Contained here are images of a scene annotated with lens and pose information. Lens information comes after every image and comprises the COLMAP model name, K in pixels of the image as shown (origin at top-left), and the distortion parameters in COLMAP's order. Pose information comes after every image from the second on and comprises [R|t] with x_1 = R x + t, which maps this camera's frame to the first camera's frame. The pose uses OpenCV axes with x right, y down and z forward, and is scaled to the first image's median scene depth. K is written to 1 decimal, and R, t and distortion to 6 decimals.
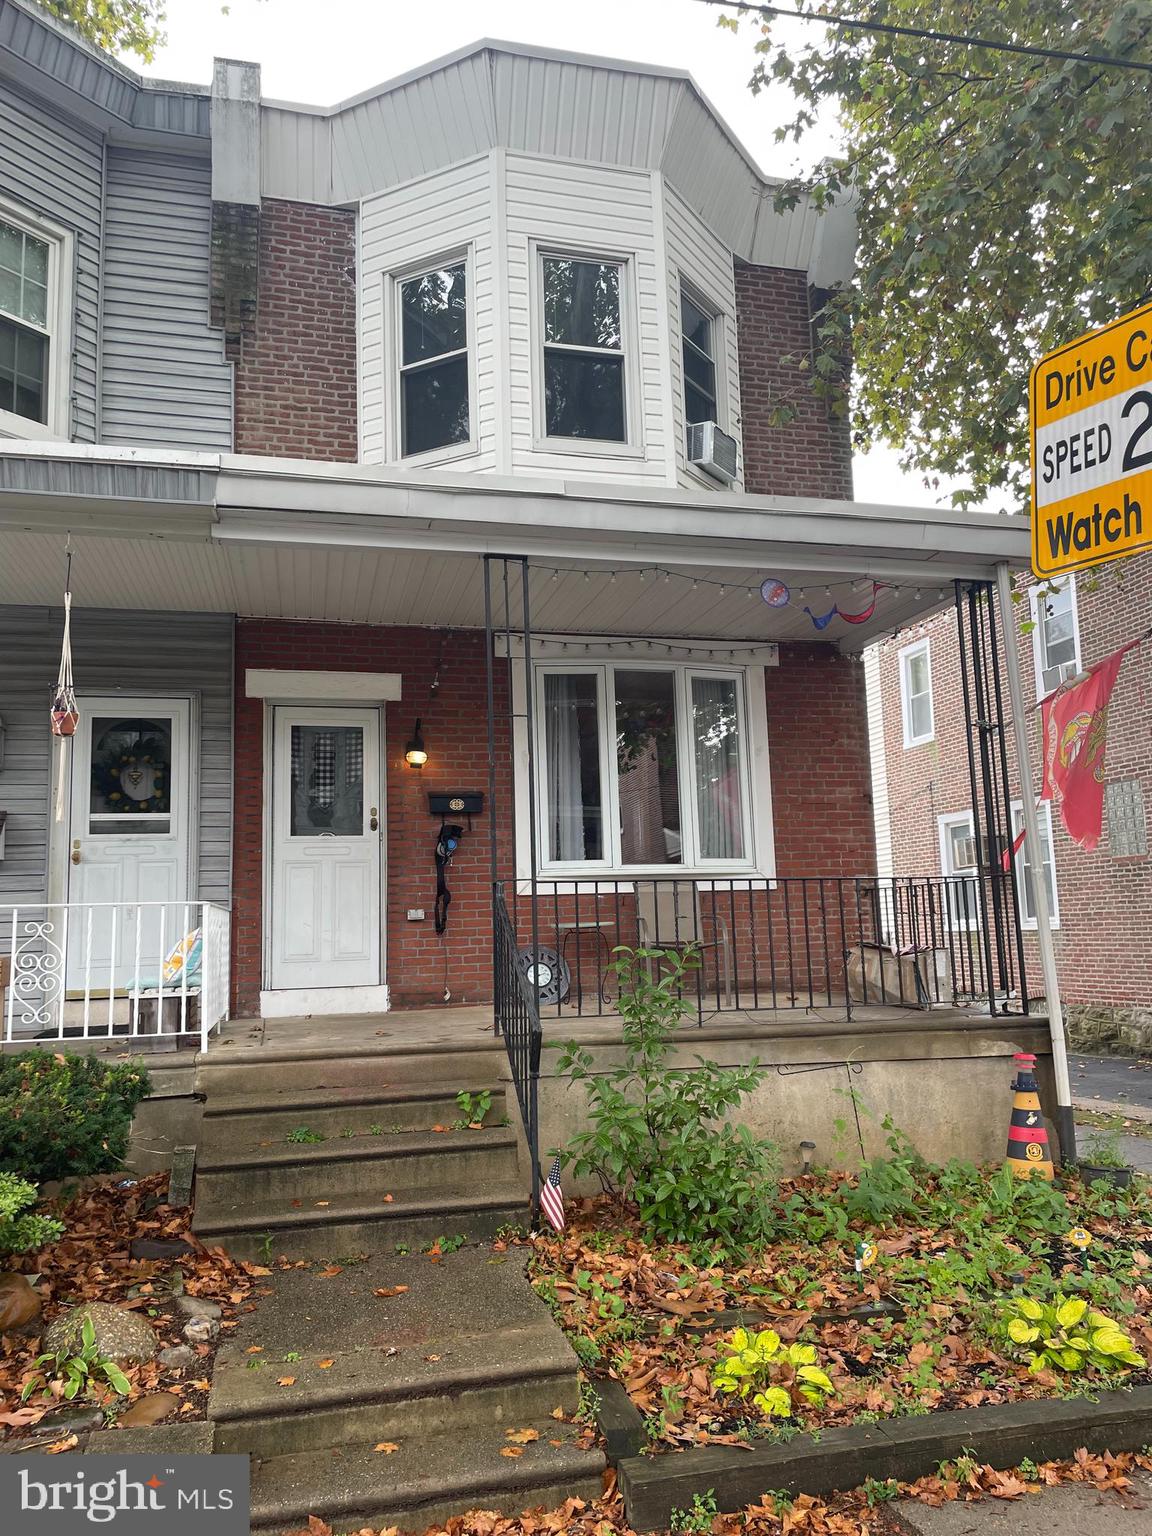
lens RADIAL K [[1157.9, 0, 594.7], [0, 1157.9, 767.4], [0, 0, 1]] dist [0.088729, -0.110454]
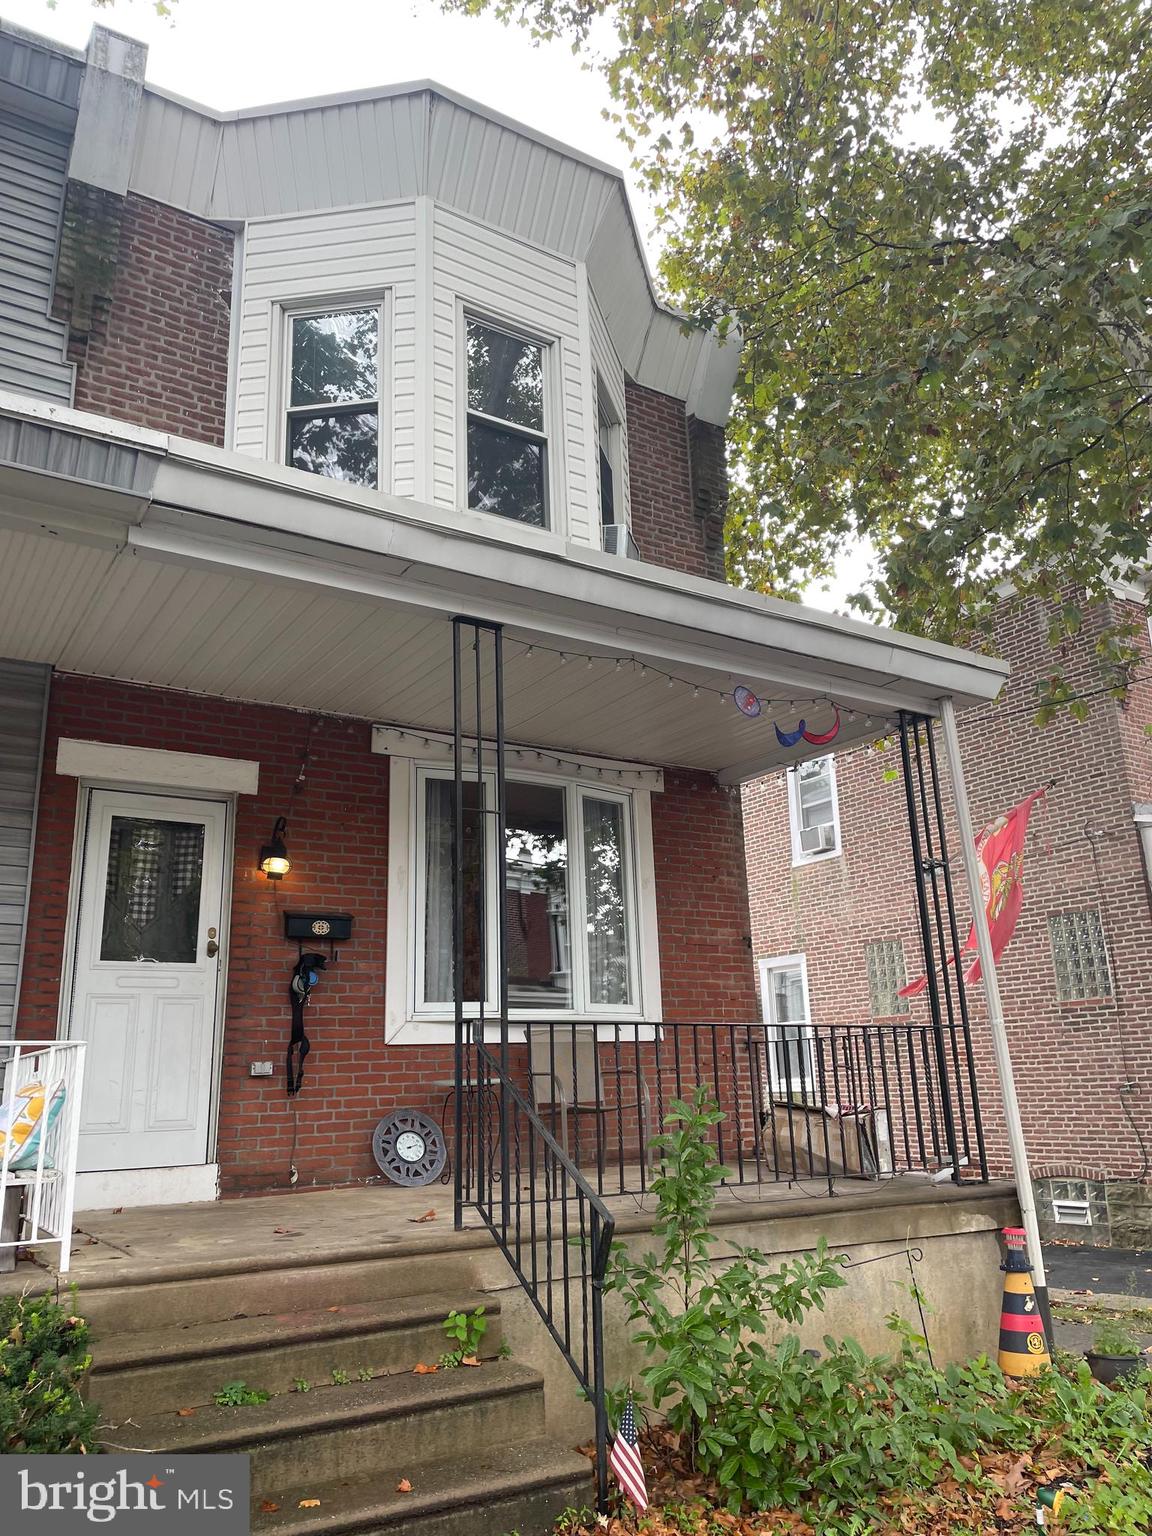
lens RADIAL K [[1157.9, 0, 595.7], [0, 1157.9, 760.3], [0, 0, 1]] dist [0.088729, -0.110454]
pose [[0.948133, 0.086048, 0.306007, -0.196712], [-0.041566, 0.987960, -0.149023, 0.029976], [-0.315146, 0.128574, 0.940294, 0.164647]]
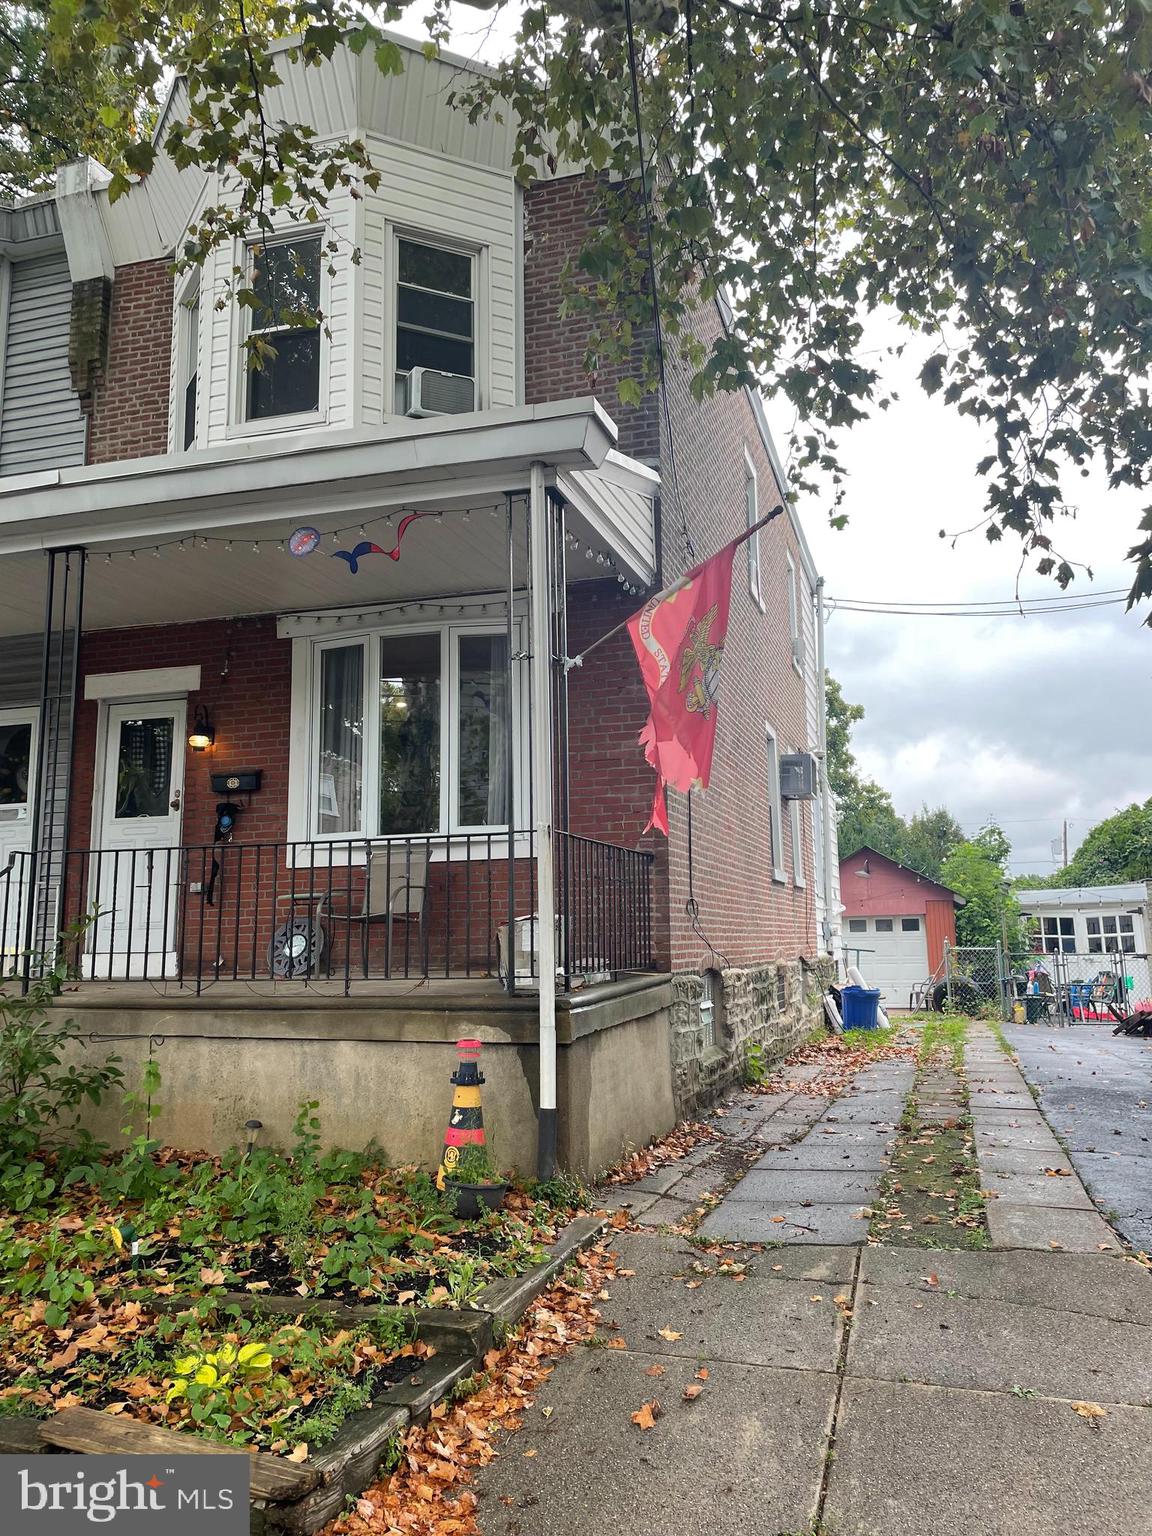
lens RADIAL K [[1157.9, 0, 586.3], [0, 1157.9, 744.7], [0, 0, 1]] dist [0.088729, -0.110454]
pose [[0.849865, -0.070434, -0.522272, 0.714705], [0.064454, 0.997480, -0.029638, 0.049772], [0.523044, -0.008474, 0.852264, 0.264712]]
